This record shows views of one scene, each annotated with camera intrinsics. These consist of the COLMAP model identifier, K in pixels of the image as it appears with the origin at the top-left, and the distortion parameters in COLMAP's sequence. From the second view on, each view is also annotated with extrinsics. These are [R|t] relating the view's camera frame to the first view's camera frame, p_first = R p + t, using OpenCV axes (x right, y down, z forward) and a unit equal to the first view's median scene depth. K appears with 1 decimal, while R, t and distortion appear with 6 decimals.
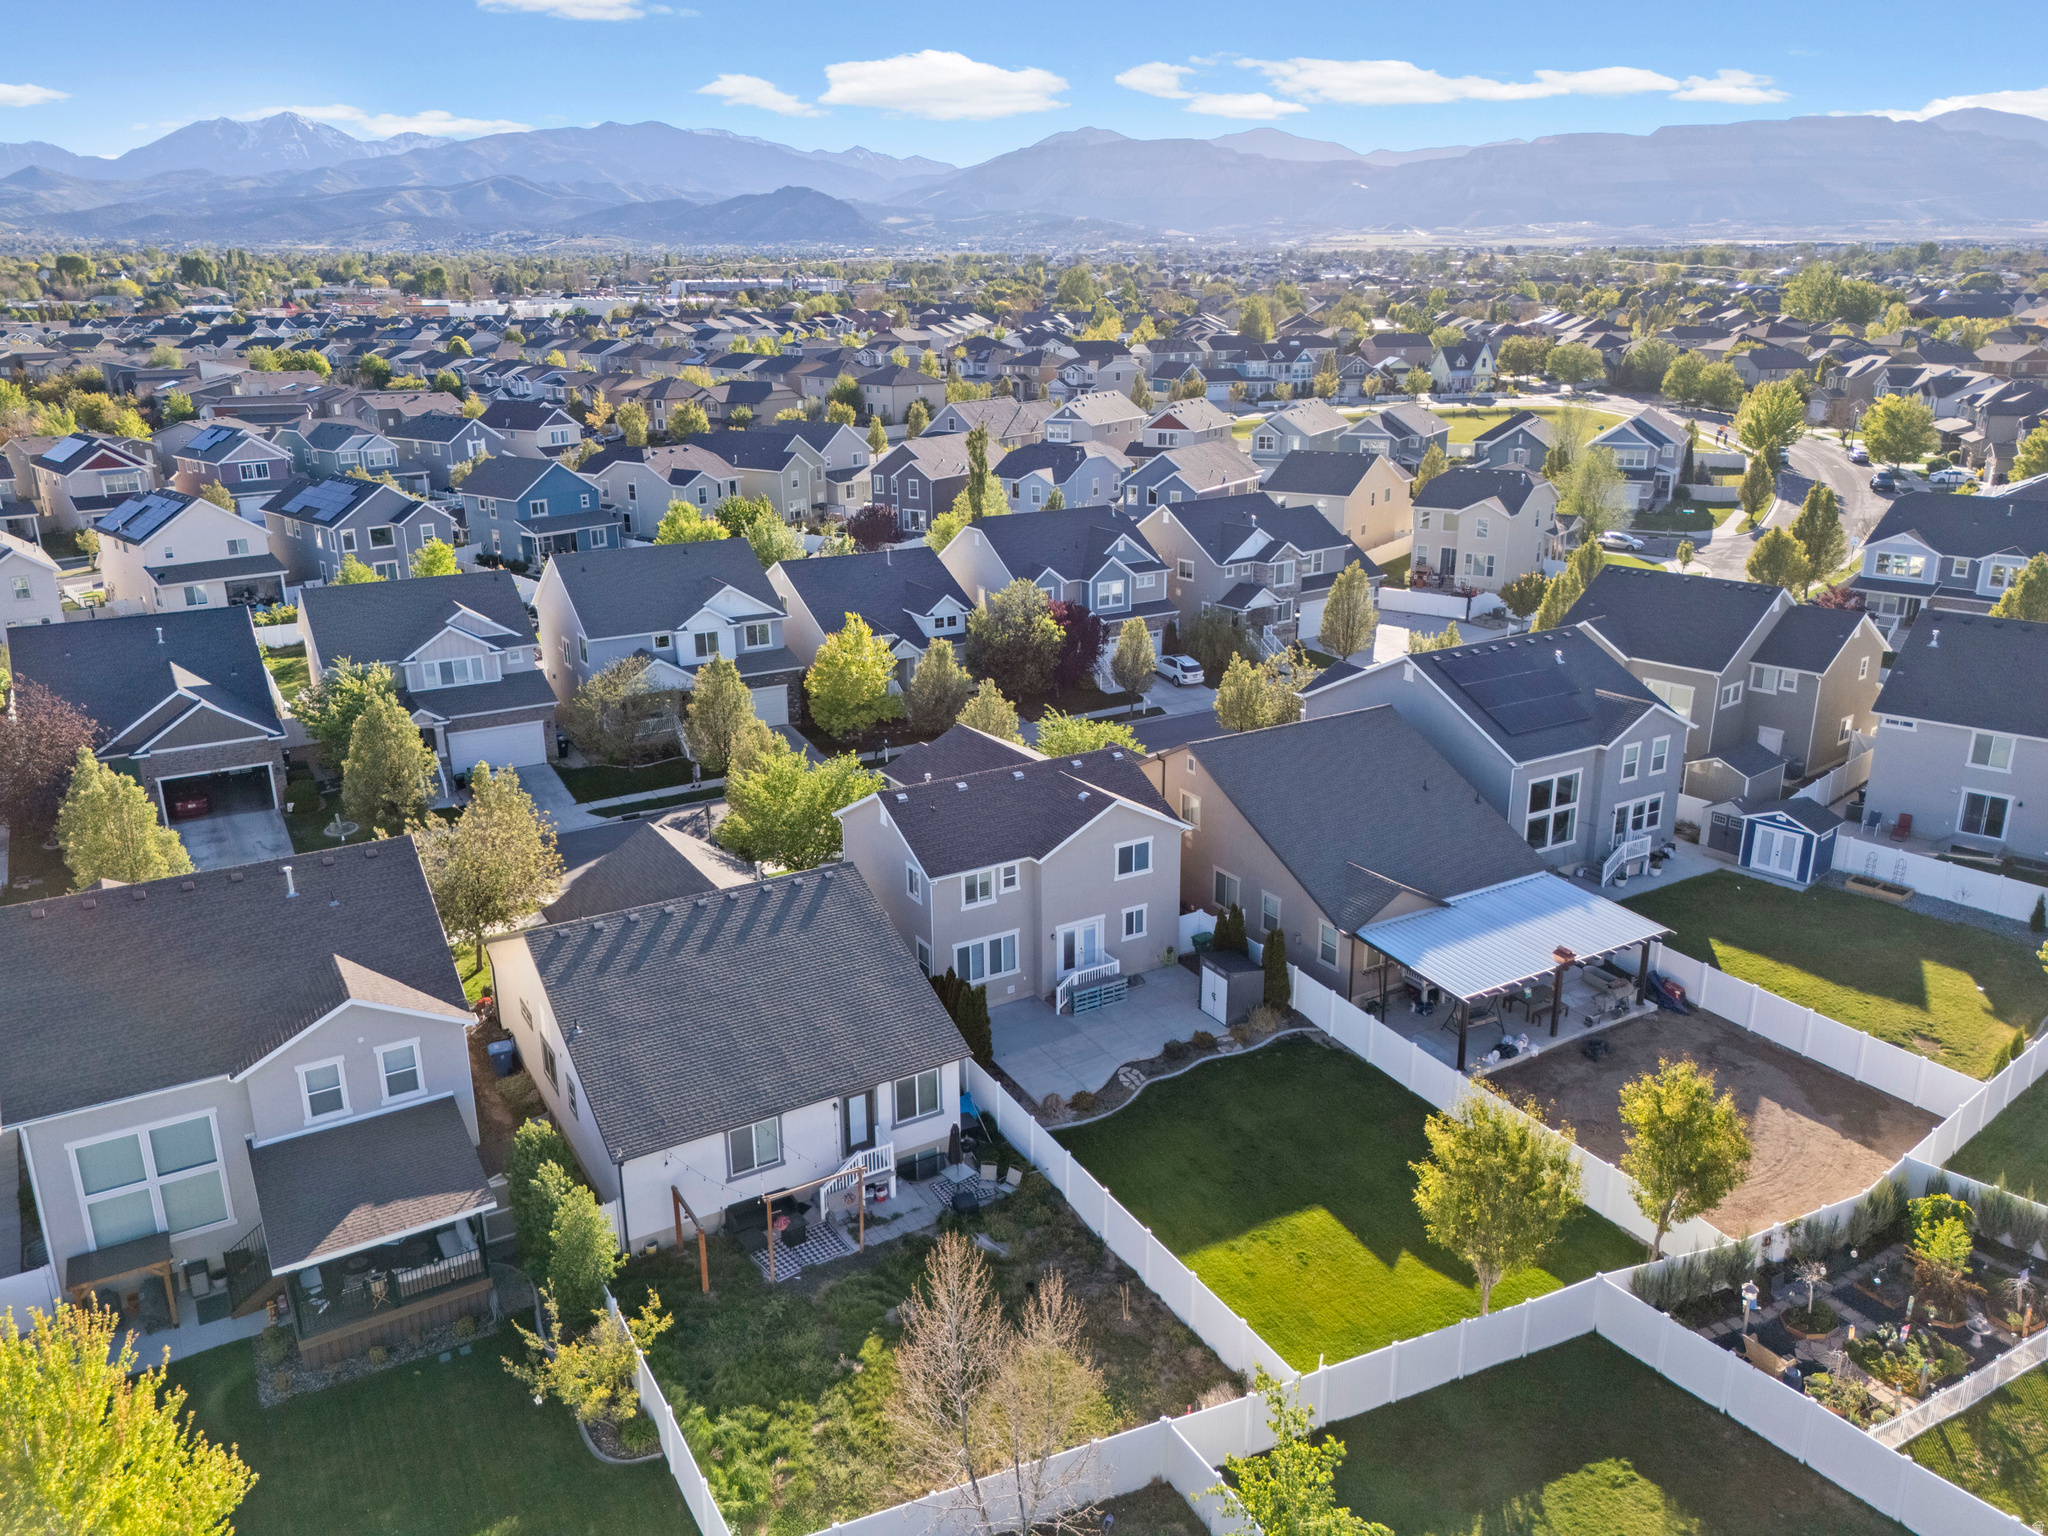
lens RADIAL K [[1446.0, 0, 1024.0], [0, 1446.0, 768.0], [0, 0, 1]] dist [0.072499, -0.063391]
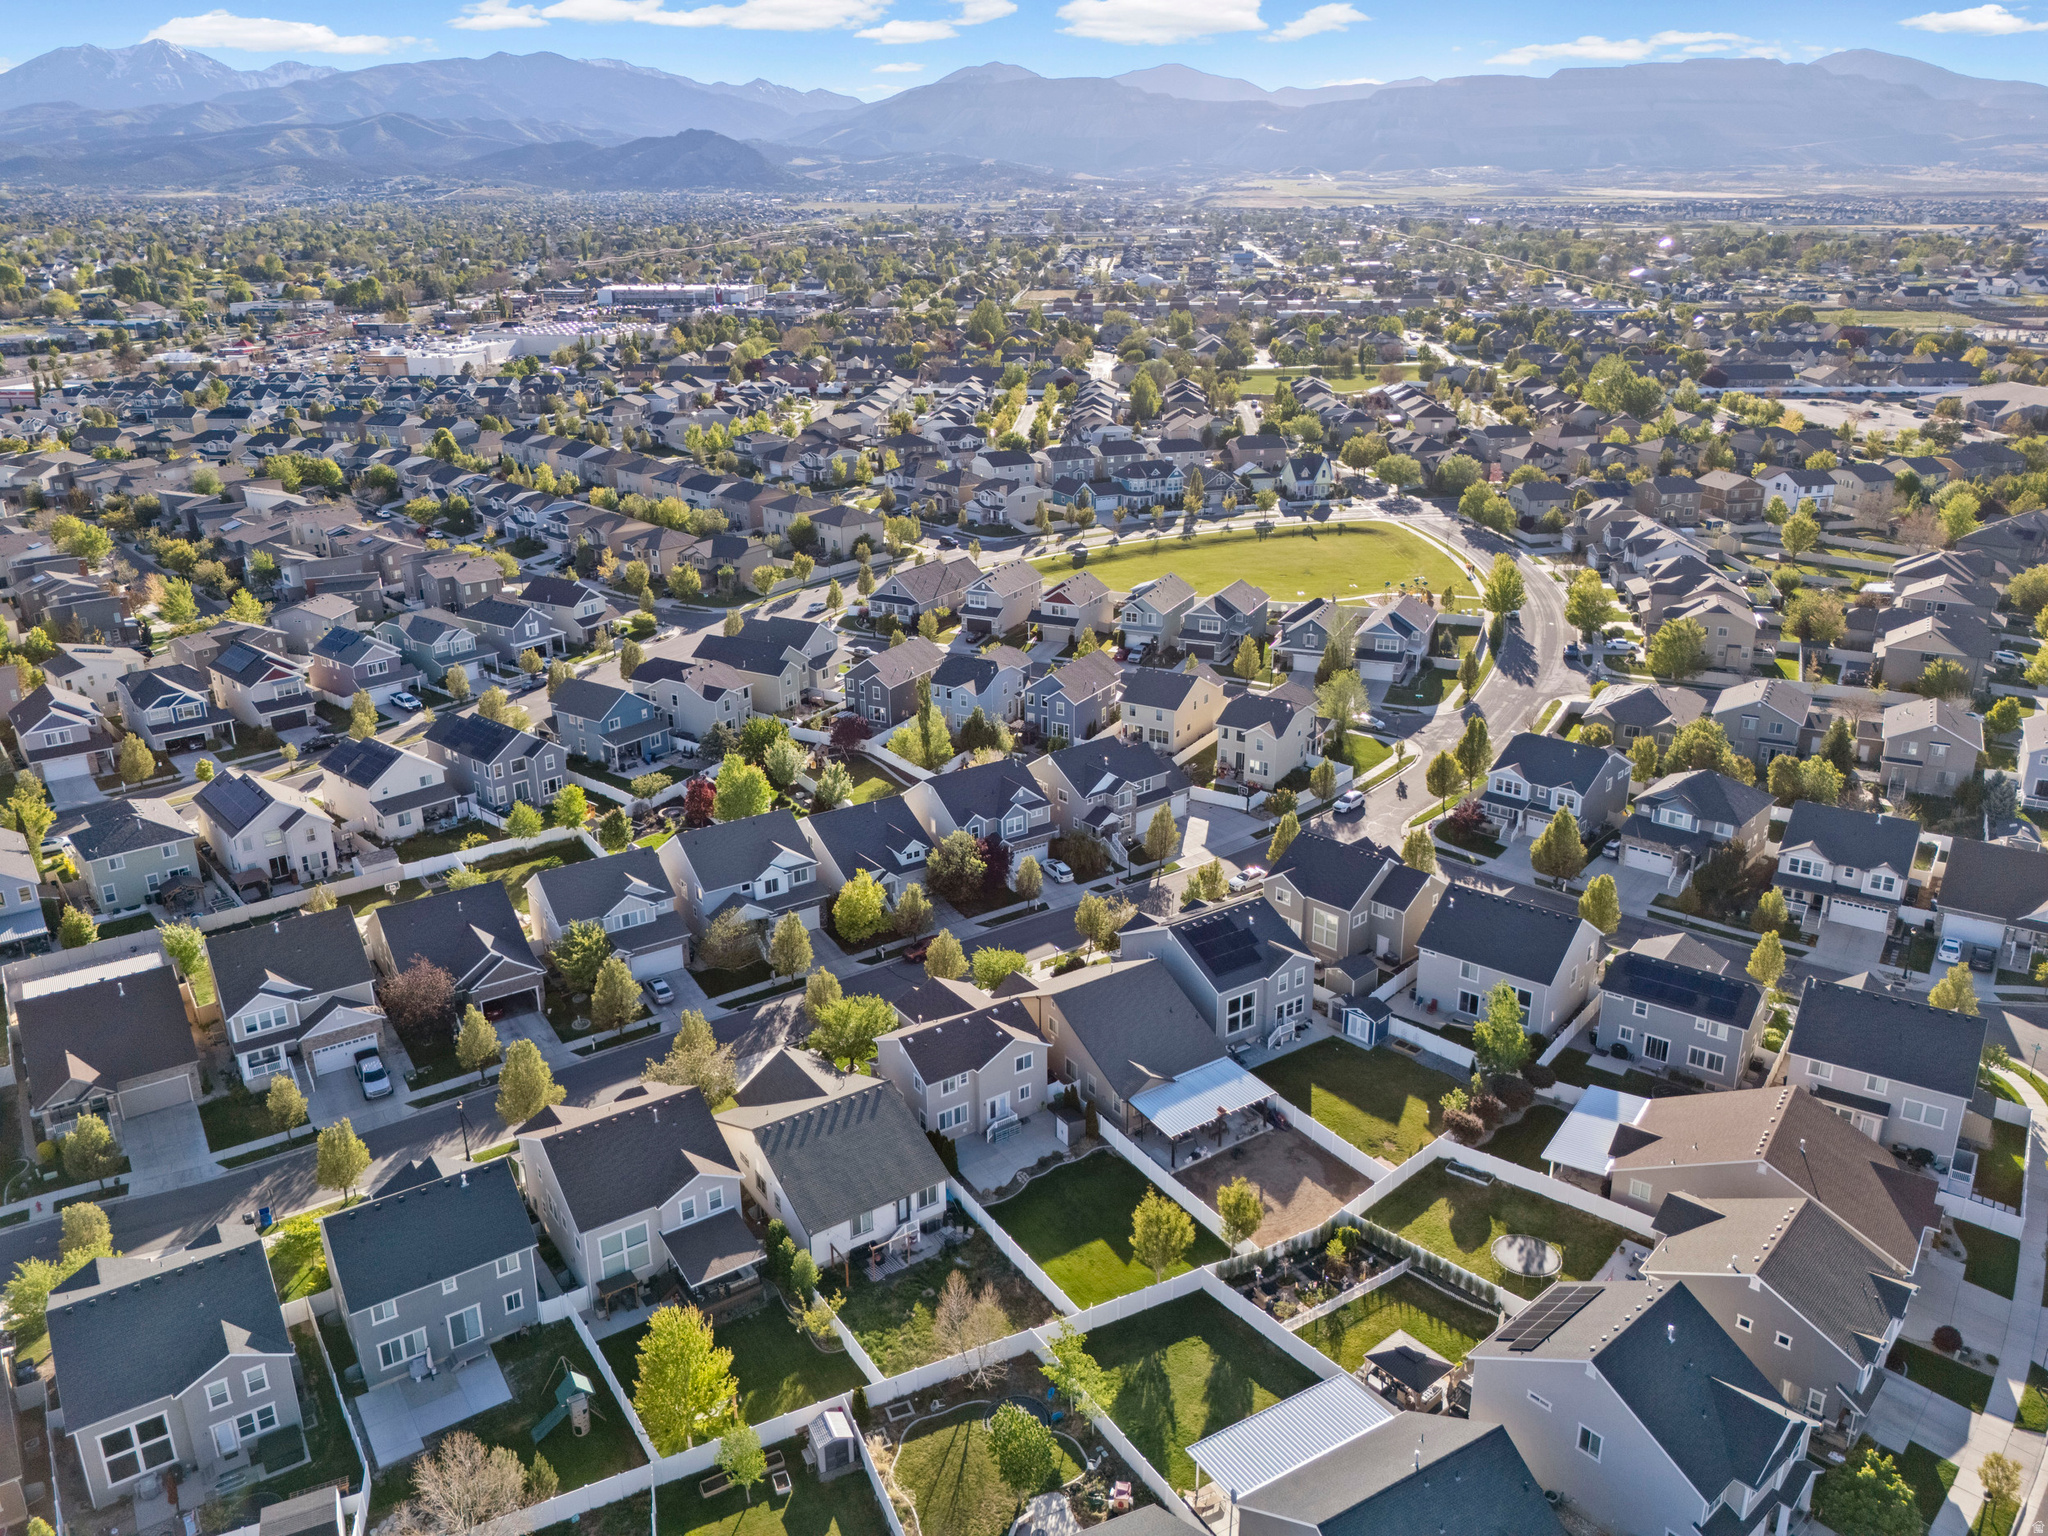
lens RADIAL K [[1453.5, 0, 1024.0], [0, 1453.5, 768.0], [0, 0, 1]] dist [0.104325, -0.138108]
pose [[0.998298, -0.018037, 0.055452, -0.029674], [0.015580, 0.998891, 0.044419, -0.430133], [-0.056192, -0.043480, 0.997473, -1.006562]]
